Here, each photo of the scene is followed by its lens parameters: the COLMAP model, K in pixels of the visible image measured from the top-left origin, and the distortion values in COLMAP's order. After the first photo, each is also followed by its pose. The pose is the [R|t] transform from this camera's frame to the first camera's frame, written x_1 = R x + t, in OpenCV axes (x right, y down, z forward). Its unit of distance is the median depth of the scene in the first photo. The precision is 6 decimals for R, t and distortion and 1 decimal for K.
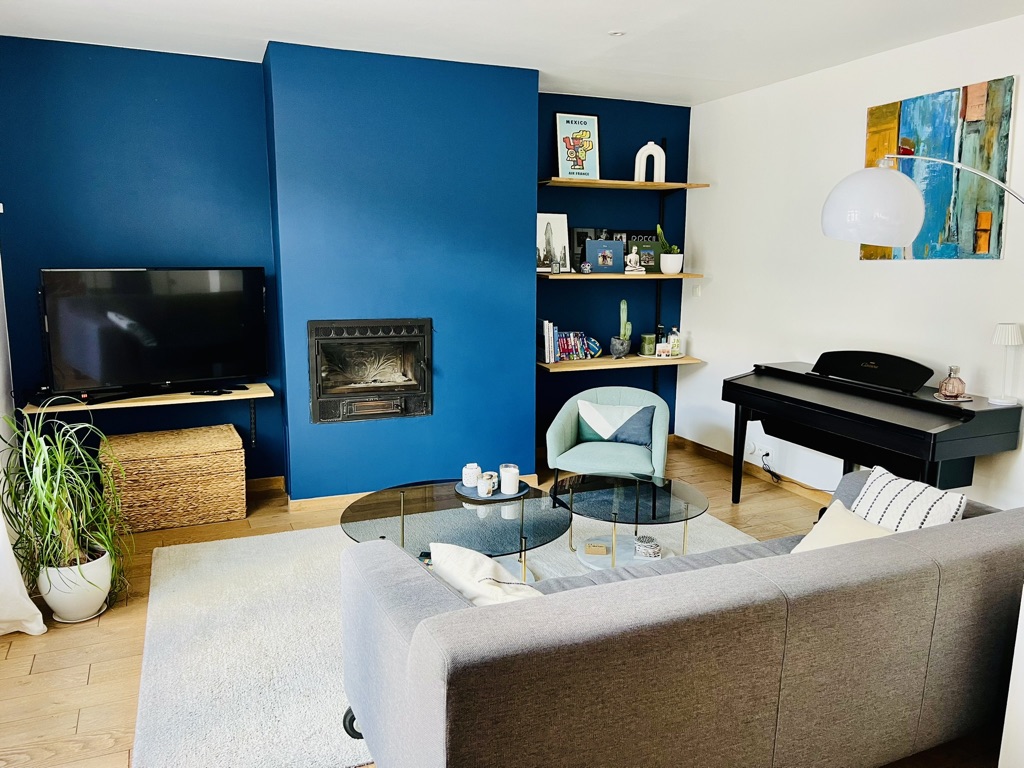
lens RADIAL K [[768.4, 0, 512.7], [0, 768.4, 382.5], [0, 0, 1]] dist [0.042542, -0.010443]
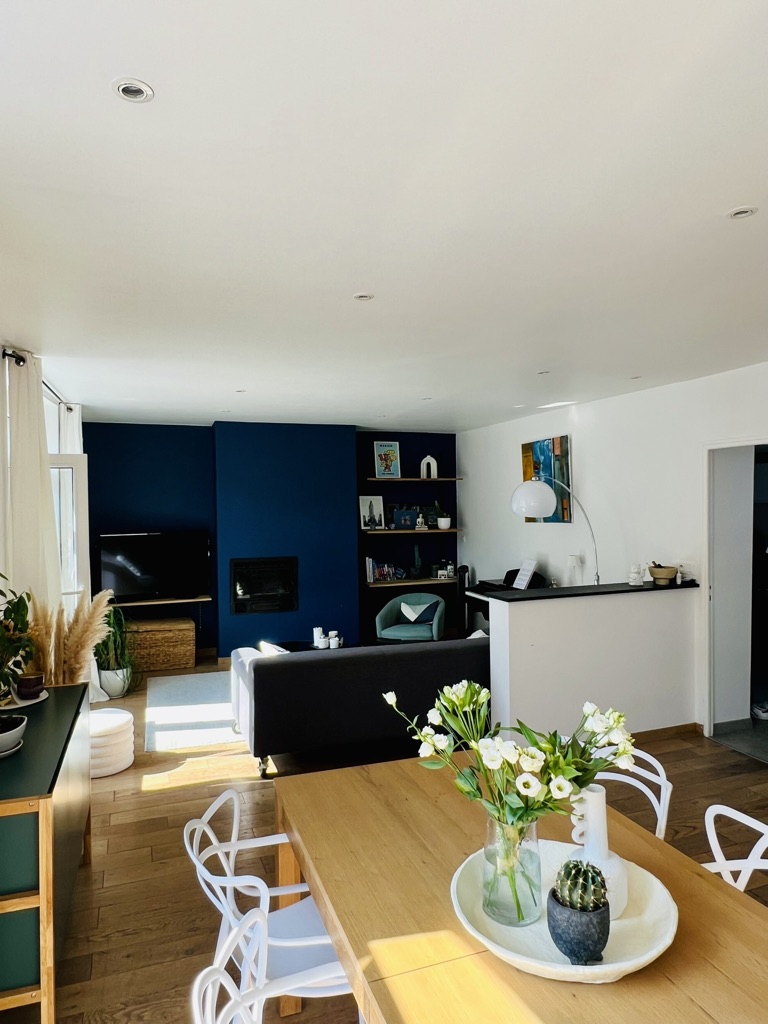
lens RADIAL K [[656.4, 0, 384.0], [0, 656.4, 511.2], [0, 0, 1]] dist [-0.001607, -0.000094]
pose [[0.997731, -0.018467, -0.064739, 0.174309], [0.008093, 0.987570, -0.156971, 0.048347], [0.066833, 0.156091, 0.985479, -0.464910]]
